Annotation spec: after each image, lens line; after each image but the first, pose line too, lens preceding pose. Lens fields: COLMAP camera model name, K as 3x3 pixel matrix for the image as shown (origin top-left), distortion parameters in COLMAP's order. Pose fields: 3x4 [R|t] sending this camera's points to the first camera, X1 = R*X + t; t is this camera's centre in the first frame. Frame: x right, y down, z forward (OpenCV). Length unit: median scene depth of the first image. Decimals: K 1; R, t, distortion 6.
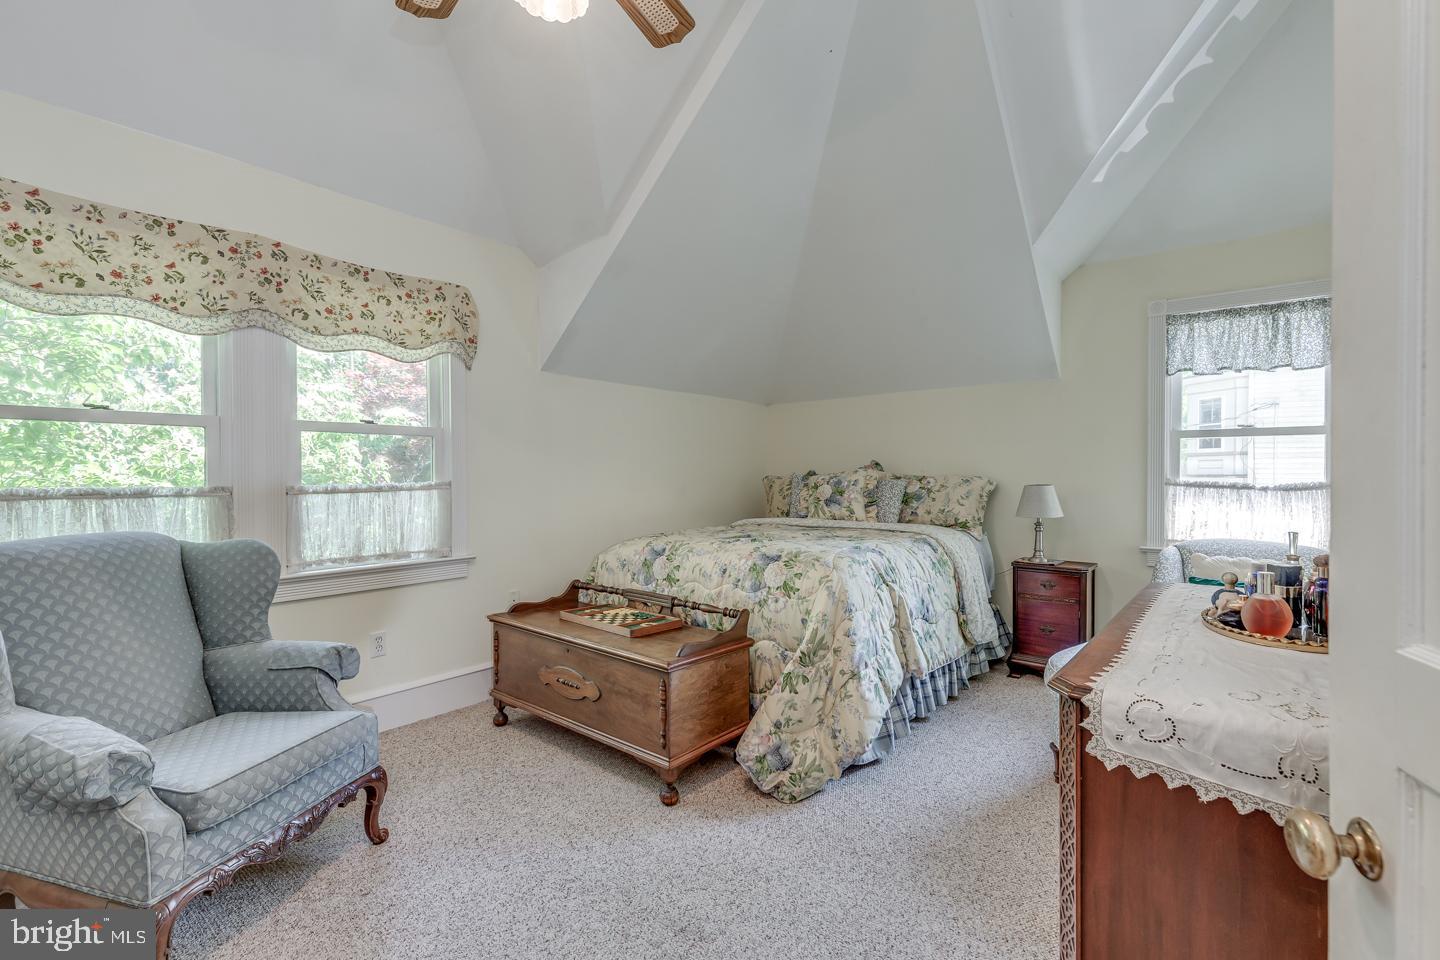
lens RADIAL K [[644.5, 0, 720.0], [0, 644.5, 480.0], [0, 0, 1]] dist [0.000336, -0.000038]
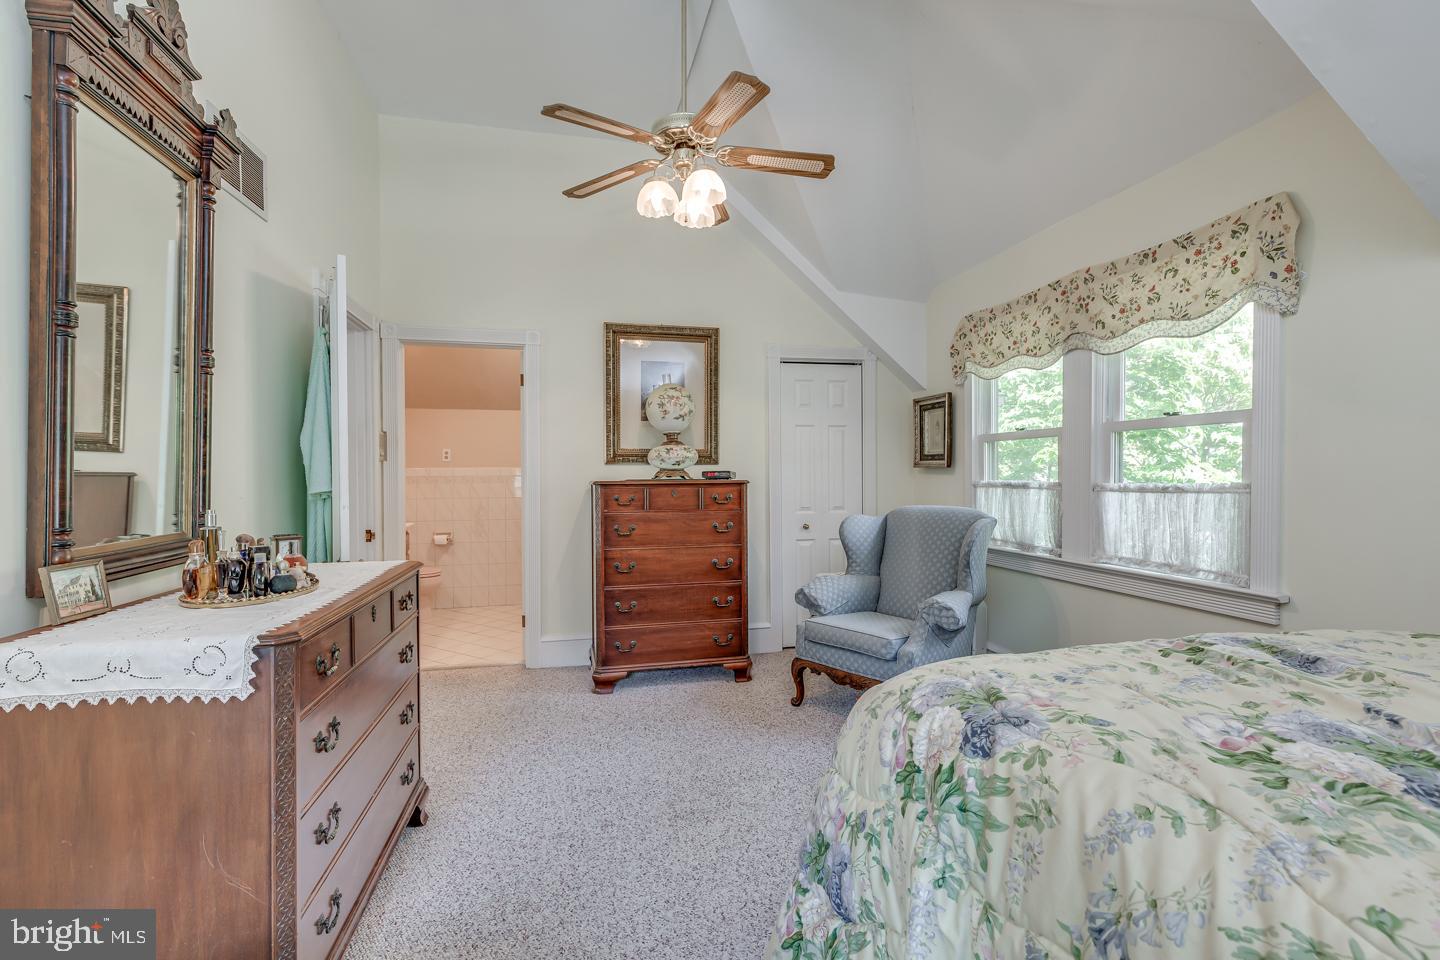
lens RADIAL K [[695.1, 0, 720.0], [0, 695.1, 480.0], [0, 0, 1]] dist [0.005287, 0.000439]
pose [[-0.623508, 0.002738, -0.781812, 0.637471], [-0.012056, 0.999841, 0.013116, -0.004449], [0.781724, 0.017603, -0.623376, 1.191038]]
